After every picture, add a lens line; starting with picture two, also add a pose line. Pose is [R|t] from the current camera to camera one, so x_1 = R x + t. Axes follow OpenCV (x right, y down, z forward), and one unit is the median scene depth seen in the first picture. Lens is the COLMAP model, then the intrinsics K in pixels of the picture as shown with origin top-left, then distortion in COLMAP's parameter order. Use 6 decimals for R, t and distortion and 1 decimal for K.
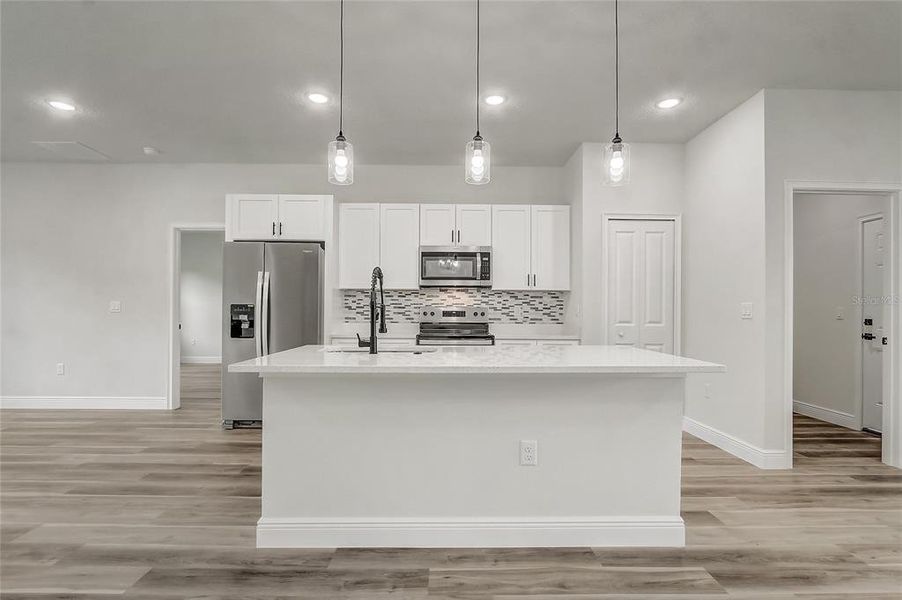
lens RADIAL K [[426.1, 0, 448.3], [0, 426.1, 309.3], [0, 0, 1]] dist [-0.023977, 0.006471]
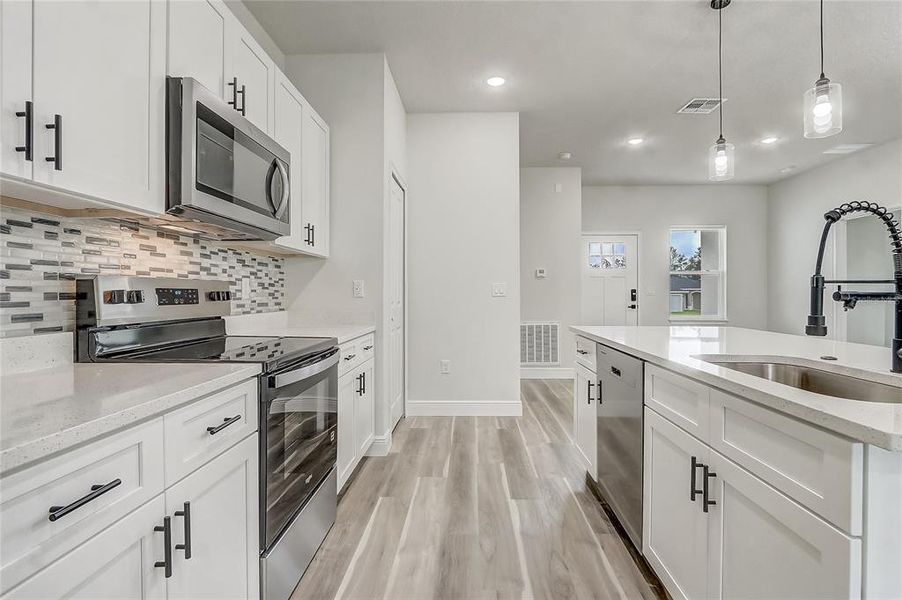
lens RADIAL K [[426.1, 0, 457.9], [0, 426.1, 293.9], [0, 0, 1]] dist [-0.023977, 0.006471]
pose [[0.050088, -0.007994, 0.998713, -0.388242], [-0.005838, 0.999949, 0.008296, 0.004671], [-0.998728, -0.006246, 0.050039, 0.835140]]
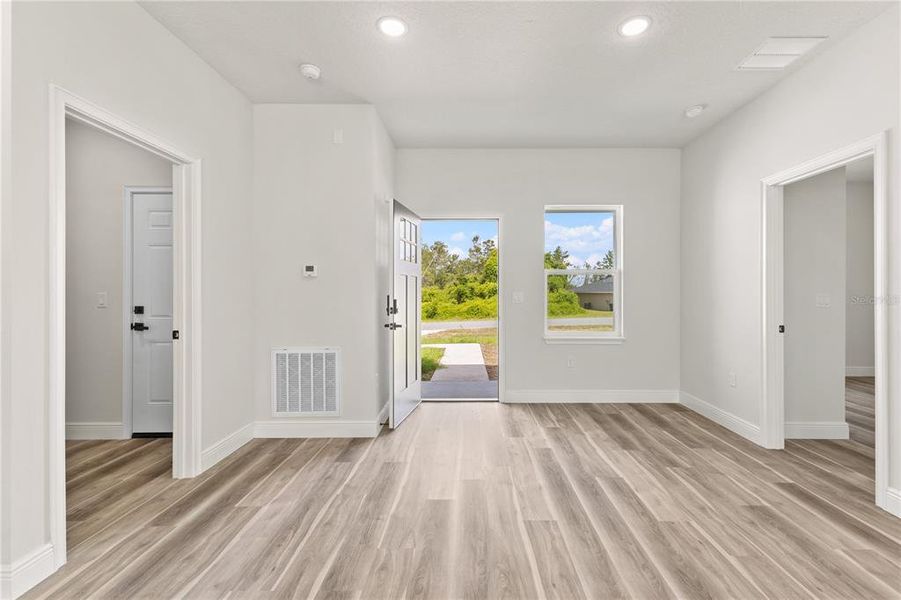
lens RADIAL K [[397.4, 0, 467.4], [0, 397.4, 293.1], [0, 0, 1]] dist [0.013476, -0.004338]
pose [[0.012526, -0.006788, 0.999899, 0.182252], [-0.007112, 0.999951, 0.006877, -0.015056], [-0.999896, -0.007198, 0.012477, 0.306949]]
